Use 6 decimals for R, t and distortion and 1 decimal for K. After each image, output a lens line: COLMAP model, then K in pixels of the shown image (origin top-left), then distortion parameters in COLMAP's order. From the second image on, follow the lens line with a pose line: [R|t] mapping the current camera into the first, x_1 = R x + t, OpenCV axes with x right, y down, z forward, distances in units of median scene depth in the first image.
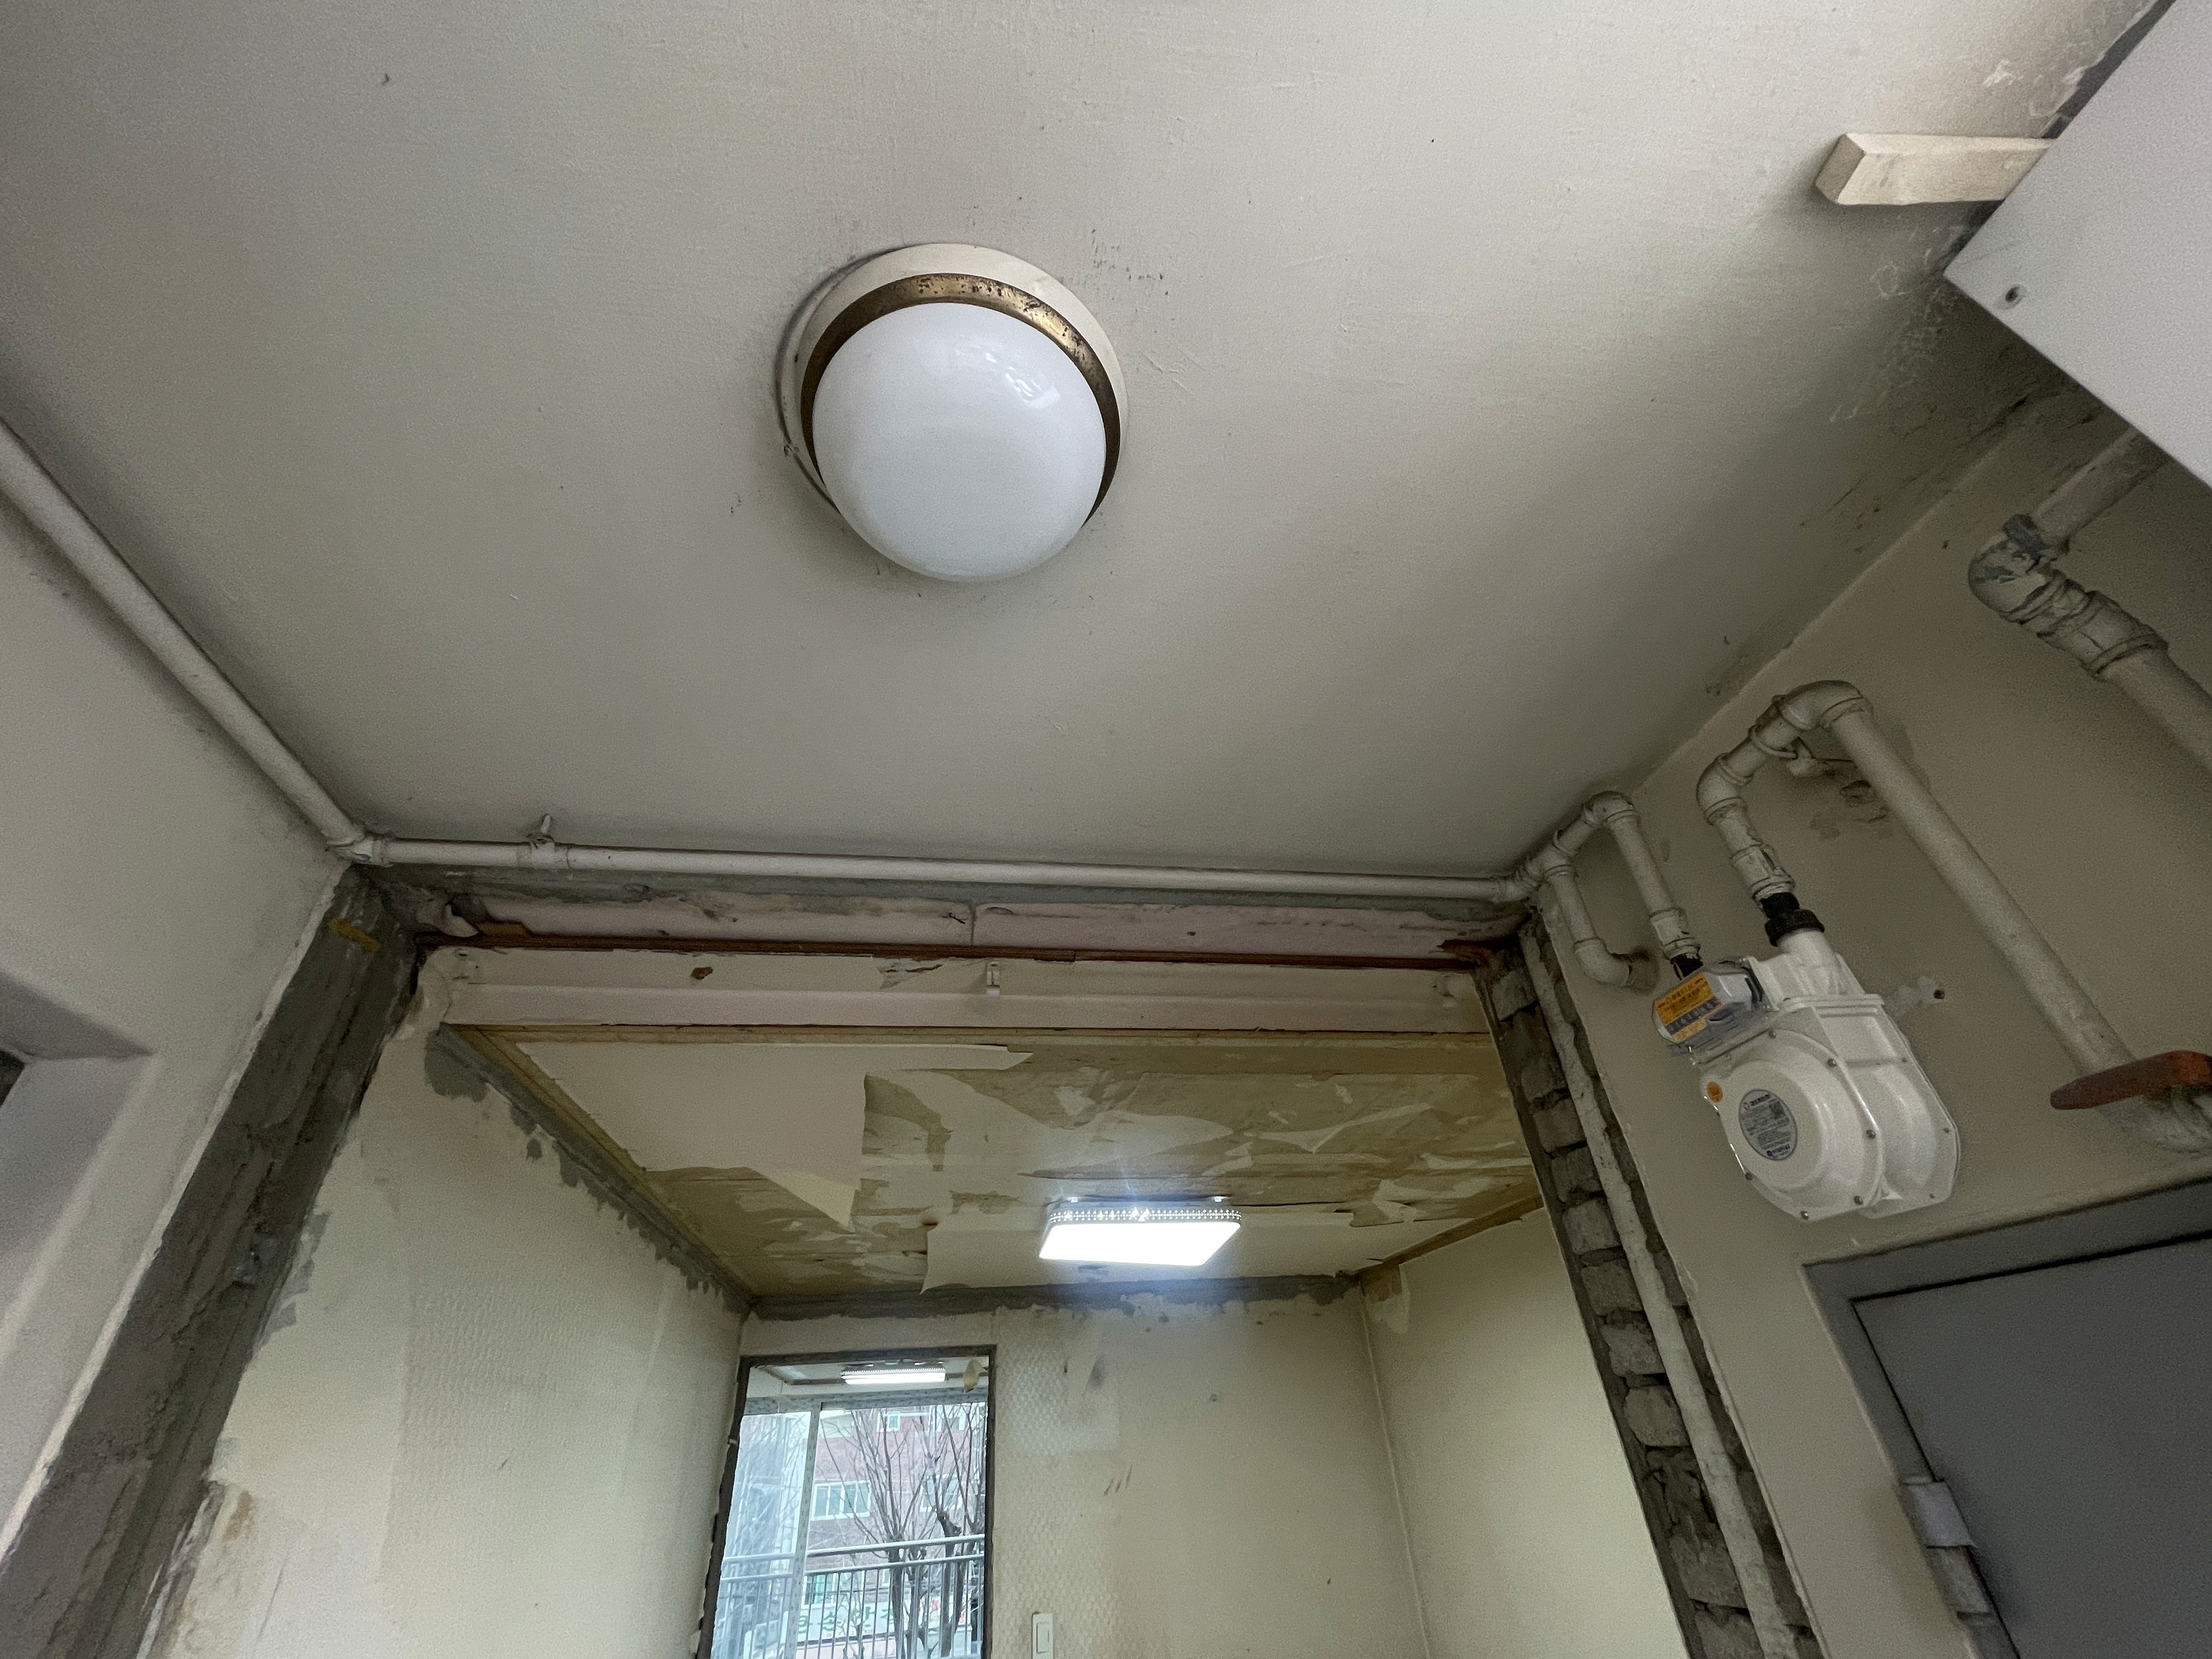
lens RADIAL K [[887.8, 0, 1100.0], [0, 887.8, 832.1], [0, 0, 1]] dist [-0.001169, -0.001074]
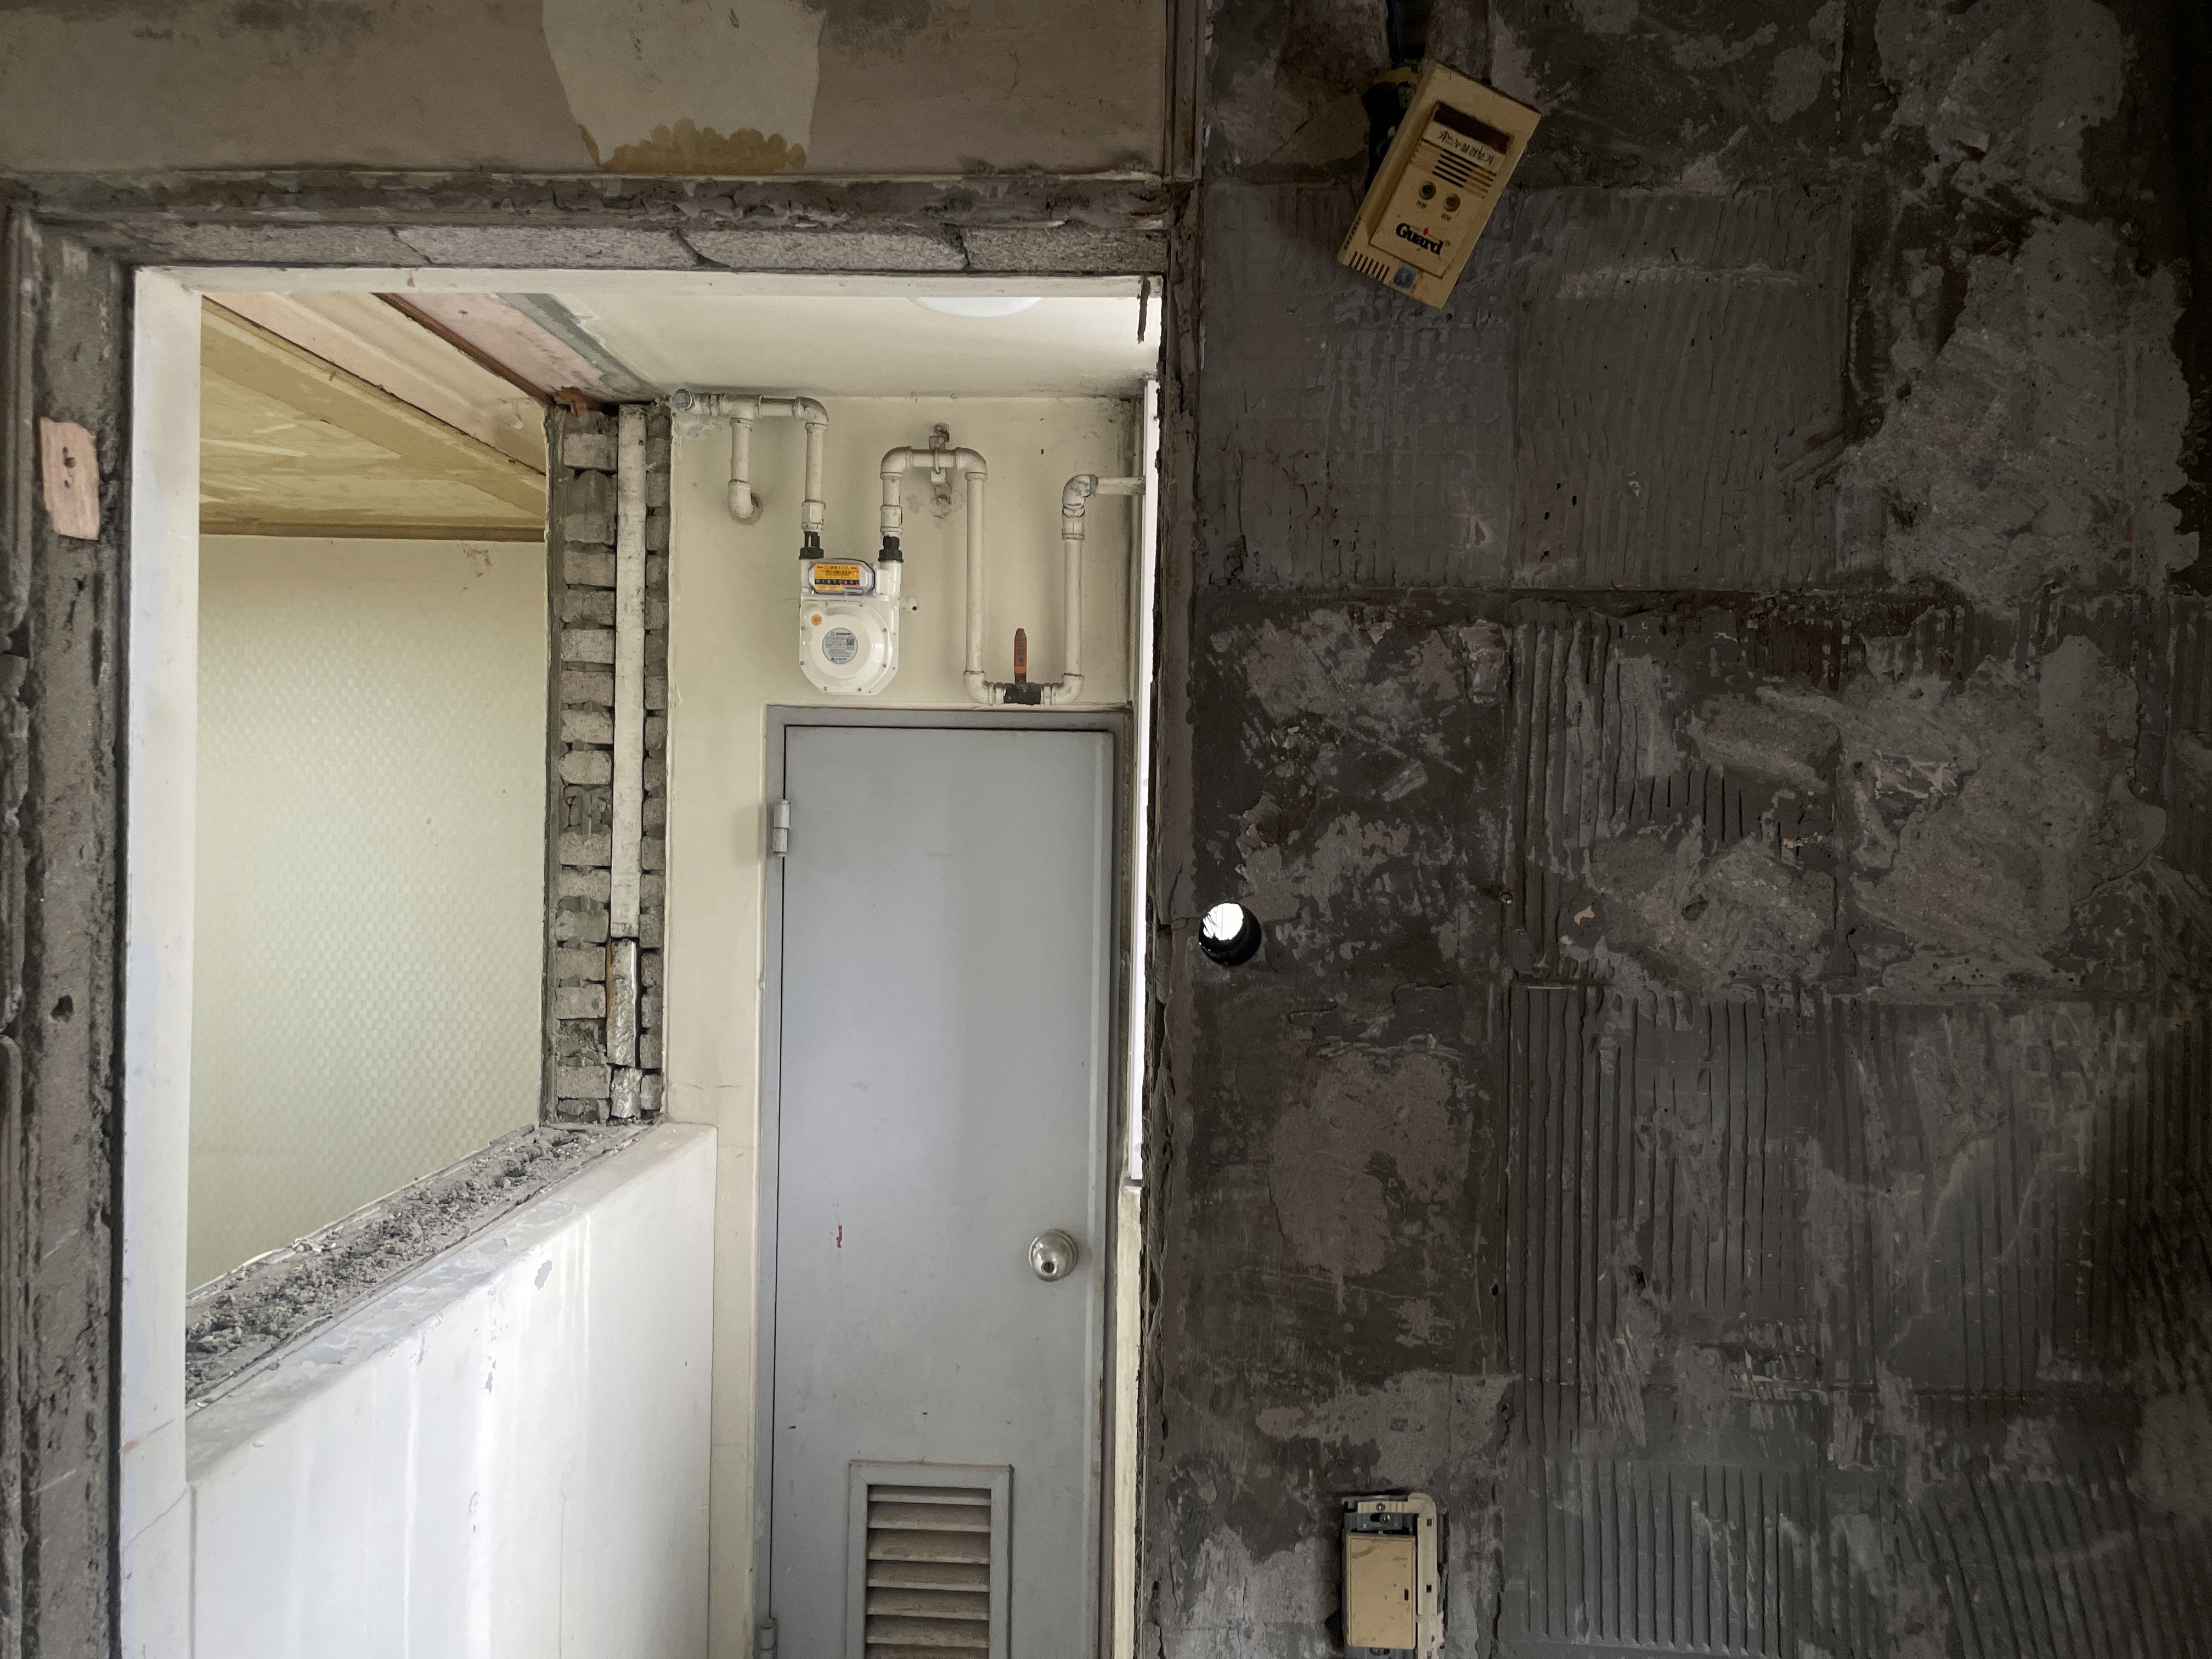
lens RADIAL K [[1745.1, 0, 1107.4], [0, 1745.1, 833.5], [0, 0, 1]] dist [0.090864, -0.135927]
pose [[0.209004, 0.045533, 0.976854, -1.879946], [-0.582864, 0.807893, 0.087050, -0.002238], [-0.785230, -0.587567, 0.195393, -0.279583]]
